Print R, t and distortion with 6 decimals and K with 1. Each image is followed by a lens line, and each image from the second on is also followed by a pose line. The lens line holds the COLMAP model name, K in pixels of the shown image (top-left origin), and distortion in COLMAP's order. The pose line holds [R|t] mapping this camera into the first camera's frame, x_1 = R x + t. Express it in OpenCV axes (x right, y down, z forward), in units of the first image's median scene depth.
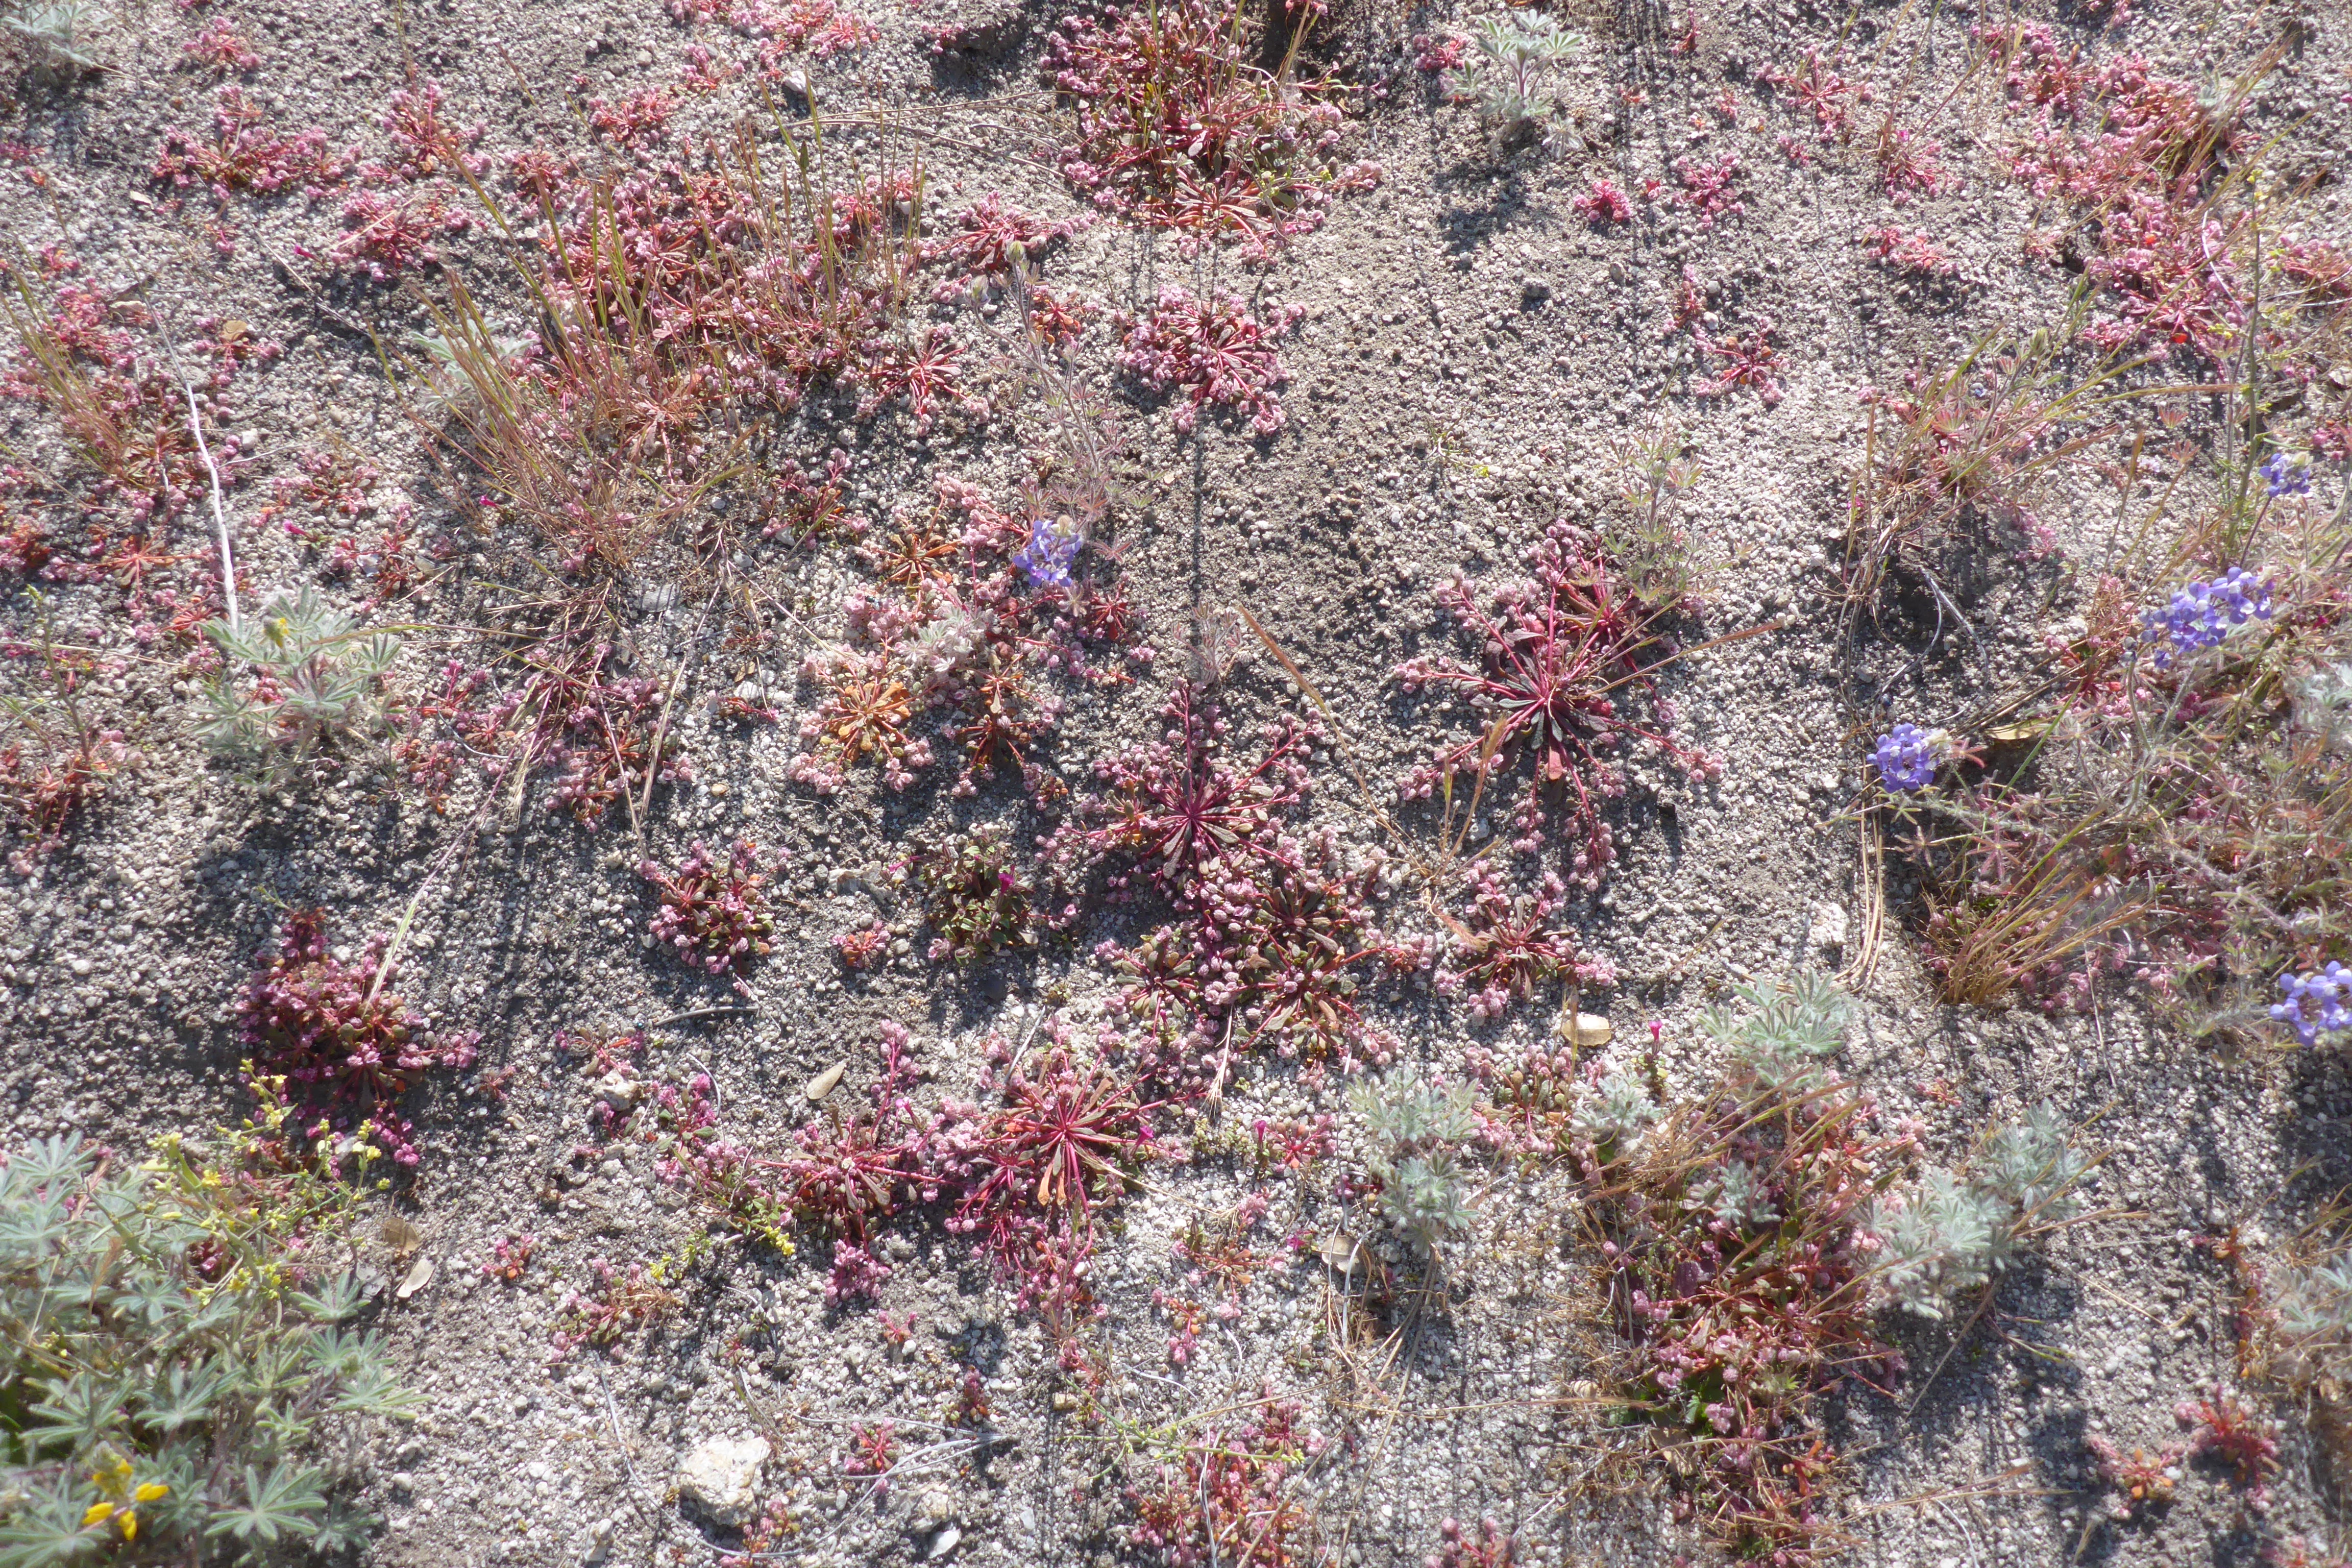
lens RADIAL K [[1880.4, 0, 1176.0], [0, 1880.4, 784.0], [0, 0, 1]] dist [-0.006561, 0.002977]
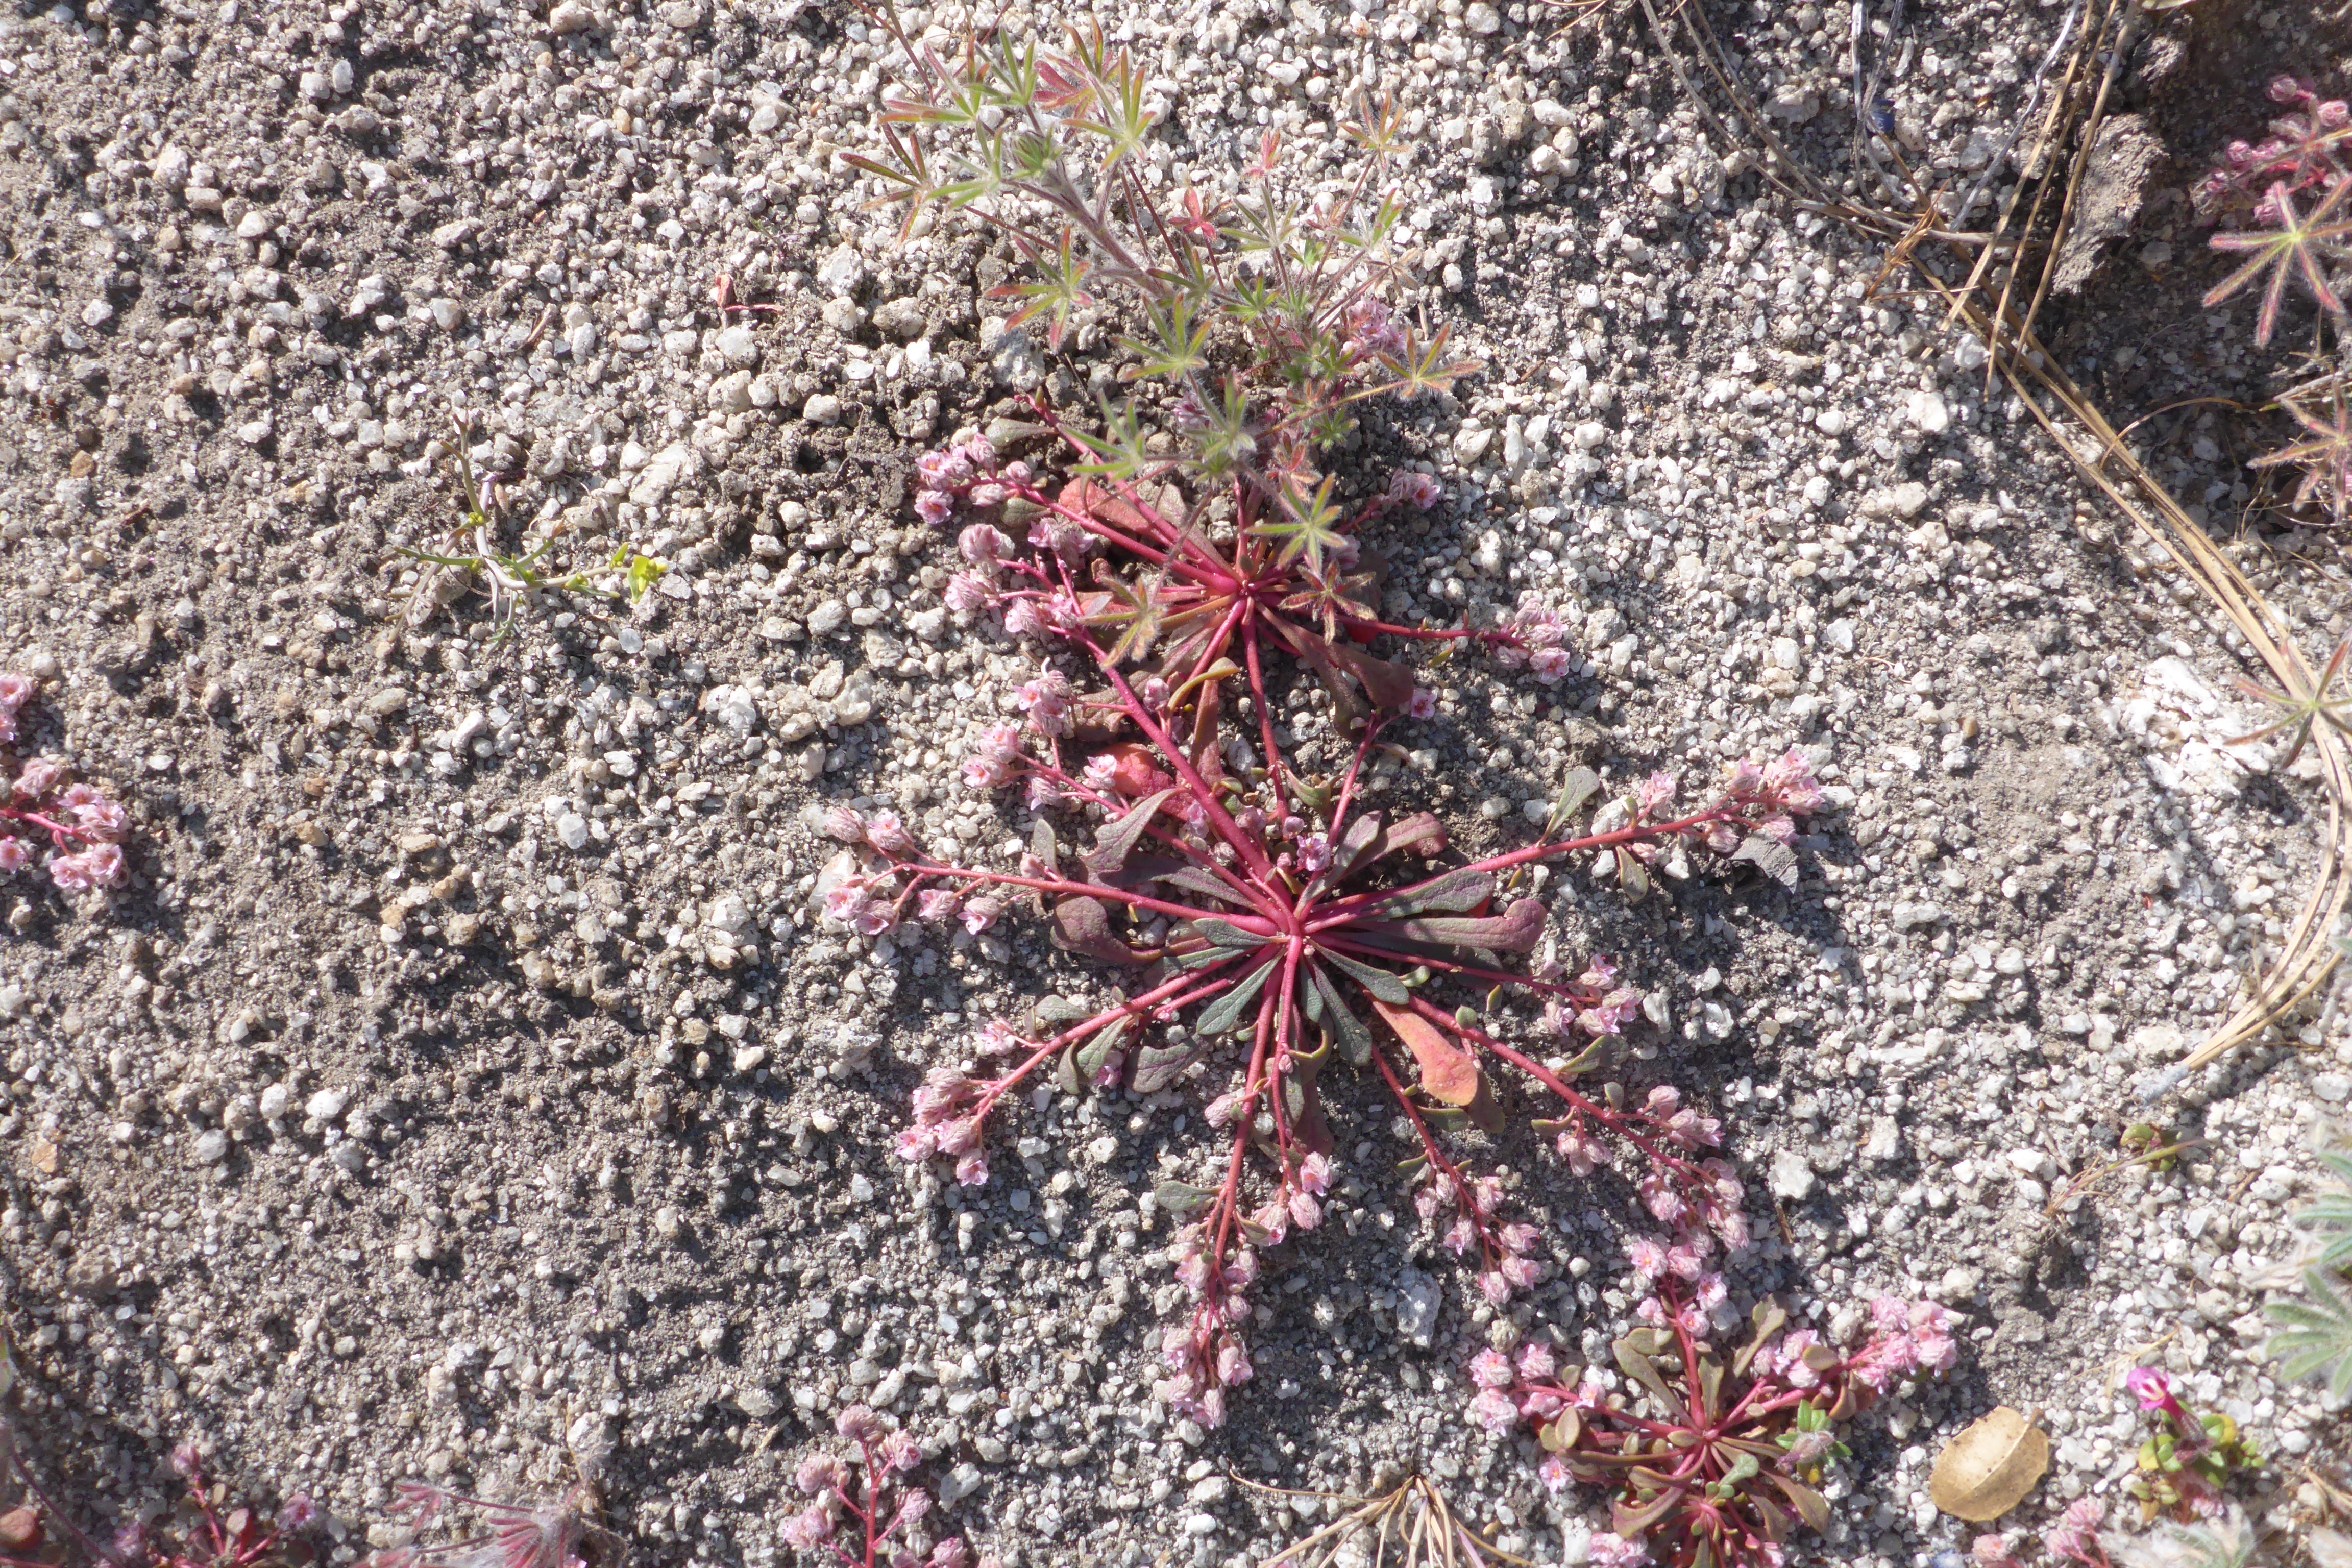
lens RADIAL K [[1880.4, 0, 1176.0], [0, 1880.4, 784.0], [0, 0, 1]] dist [-0.006561, 0.002977]
pose [[0.688677, -0.724776, -0.020583, 0.199649], [0.693647, 0.650301, 0.309777, -0.173842], [-0.211134, -0.227614, 0.950586, 0.663380]]
